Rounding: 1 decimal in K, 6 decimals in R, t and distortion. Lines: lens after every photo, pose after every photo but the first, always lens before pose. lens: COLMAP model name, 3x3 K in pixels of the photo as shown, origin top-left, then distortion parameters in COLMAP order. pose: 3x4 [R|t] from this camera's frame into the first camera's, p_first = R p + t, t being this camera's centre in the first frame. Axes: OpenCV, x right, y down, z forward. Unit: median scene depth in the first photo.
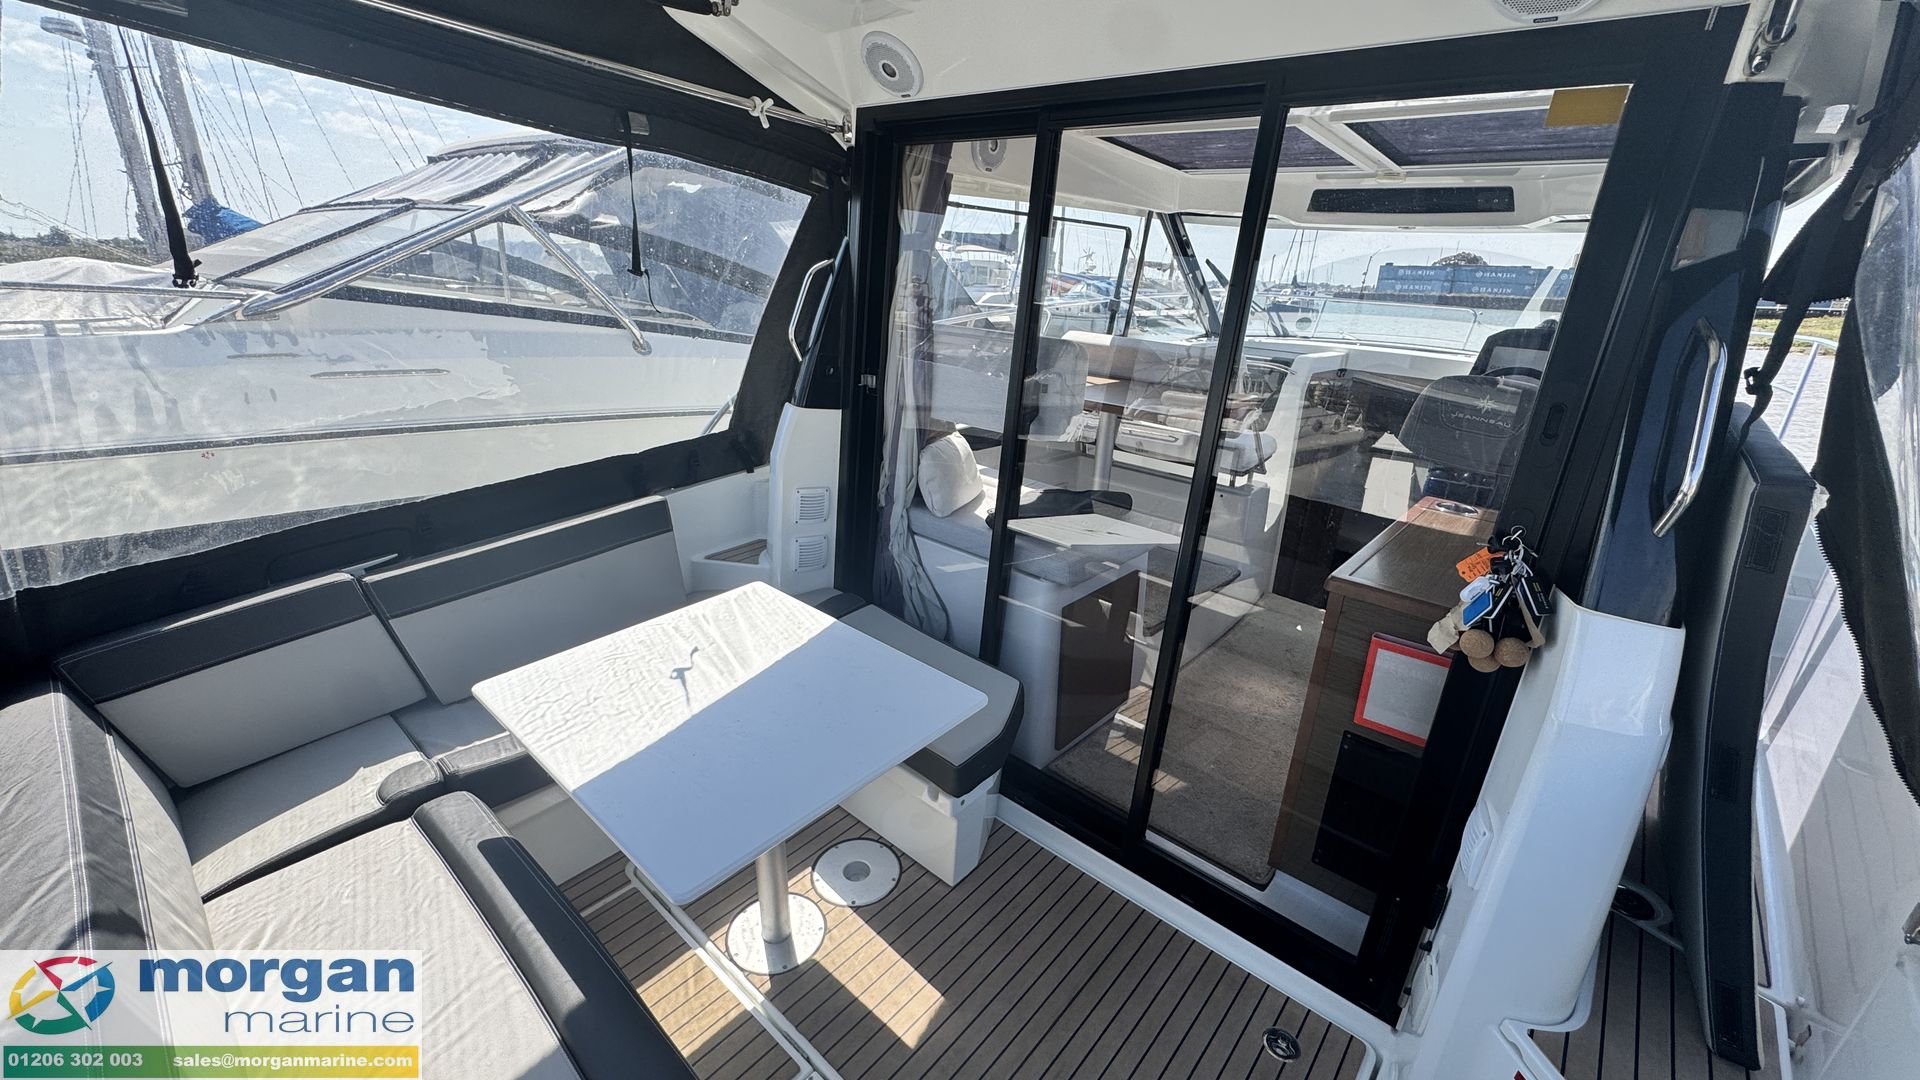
lens RADIAL K [[769.5, 0, 960.0], [0, 769.5, 540.0], [0, 0, 1]] dist [-0.001324, 0.000029]
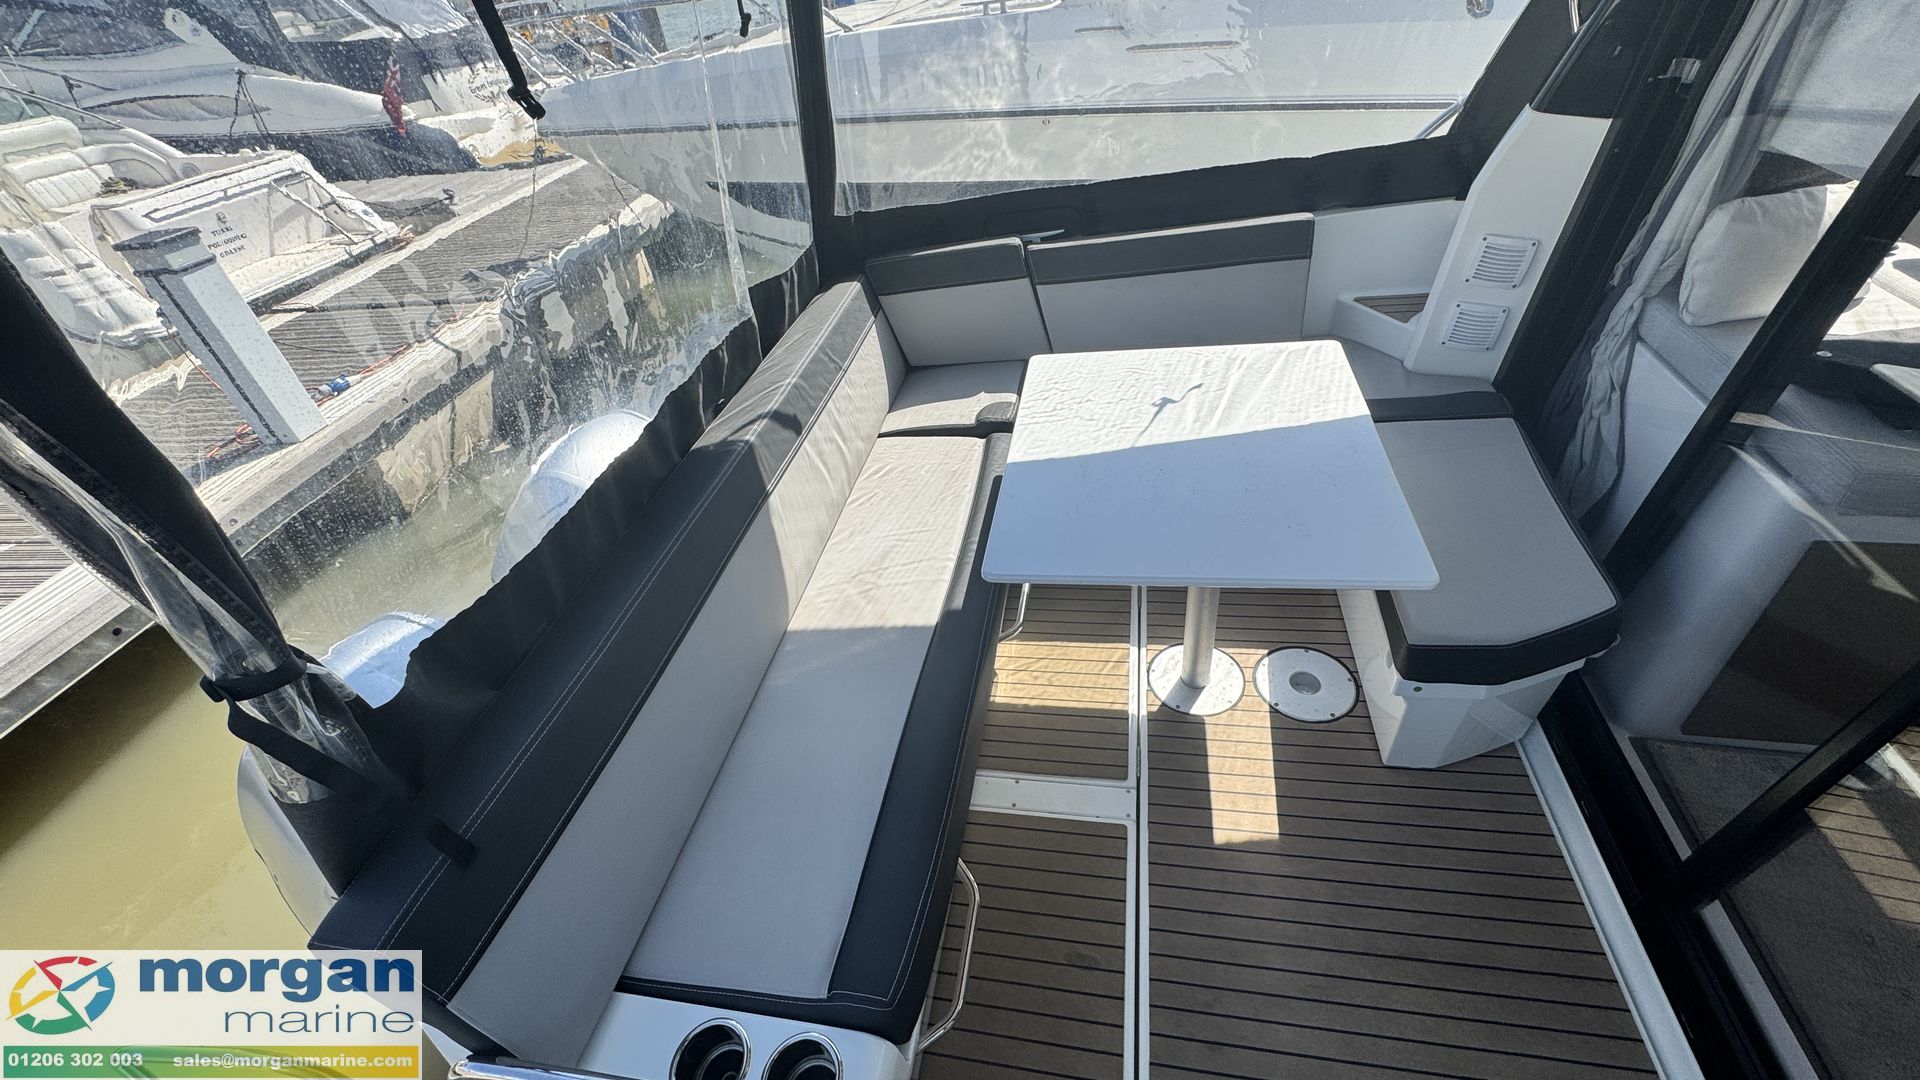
lens RADIAL K [[769.5, 0, 960.0], [0, 769.5, 540.0], [0, 0, 1]] dist [-0.001324, 0.000029]
pose [[0.503381, 0.470049, -0.725025, 0.263270], [-0.177276, 0.877419, 0.445768, -0.061313], [0.845683, -0.095861, 0.525005, 0.196999]]
